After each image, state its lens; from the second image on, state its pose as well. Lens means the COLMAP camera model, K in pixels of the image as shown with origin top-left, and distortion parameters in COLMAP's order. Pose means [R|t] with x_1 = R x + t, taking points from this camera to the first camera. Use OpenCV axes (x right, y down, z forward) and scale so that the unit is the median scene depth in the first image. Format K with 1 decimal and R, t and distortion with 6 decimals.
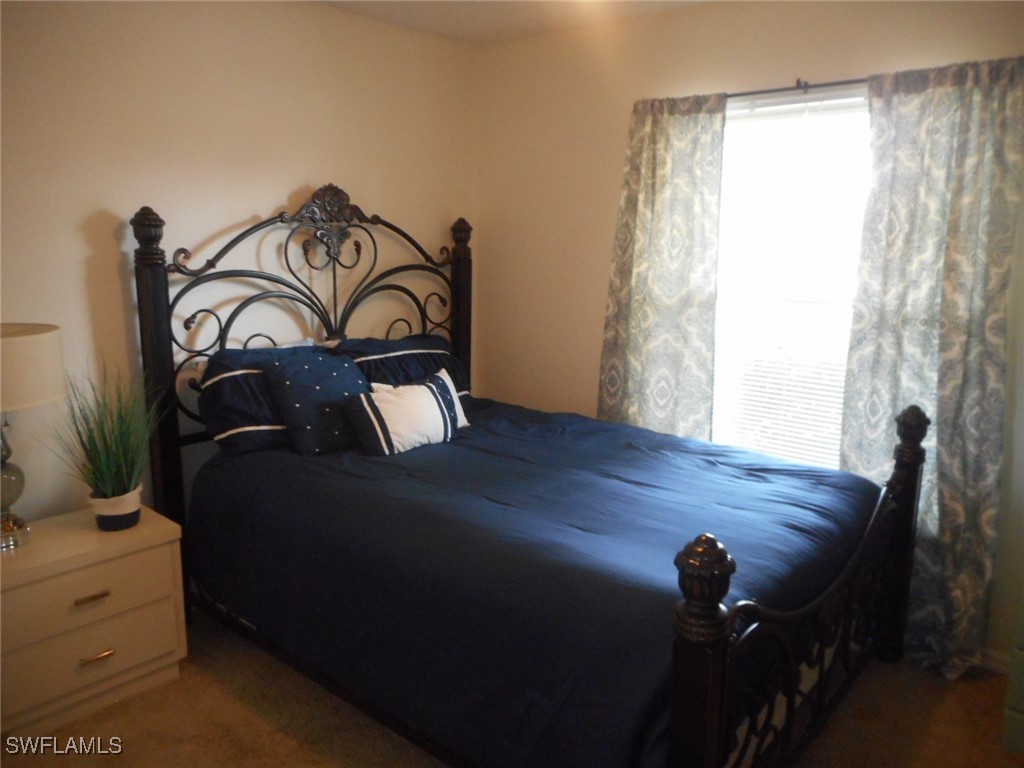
lens RADIAL K [[762.8, 0, 514.3], [0, 762.8, 384.6], [0, 0, 1]] dist [-0.007701, -0.002509]
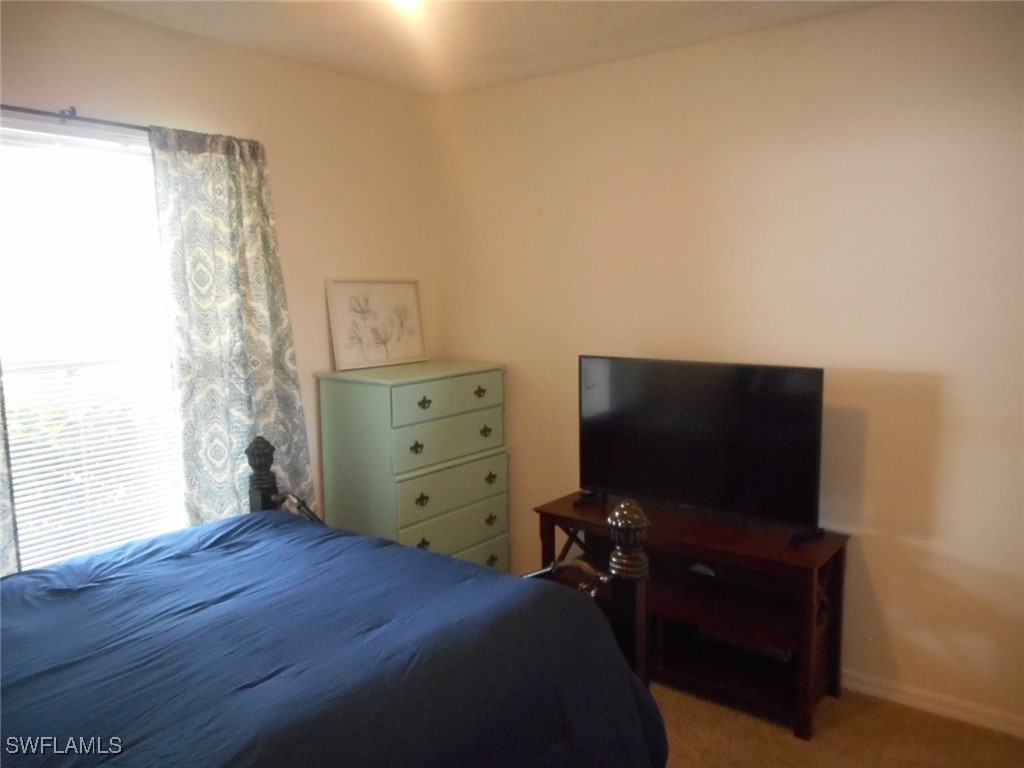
lens RADIAL K [[762.8, 0, 514.3], [0, 762.8, 384.6], [0, 0, 1]] dist [-0.007701, -0.002509]
pose [[-0.059437, -0.139855, 0.988386, -0.588290], [0.198098, 0.968792, 0.148995, -0.138963], [-0.978378, 0.204653, -0.029877, 0.653568]]
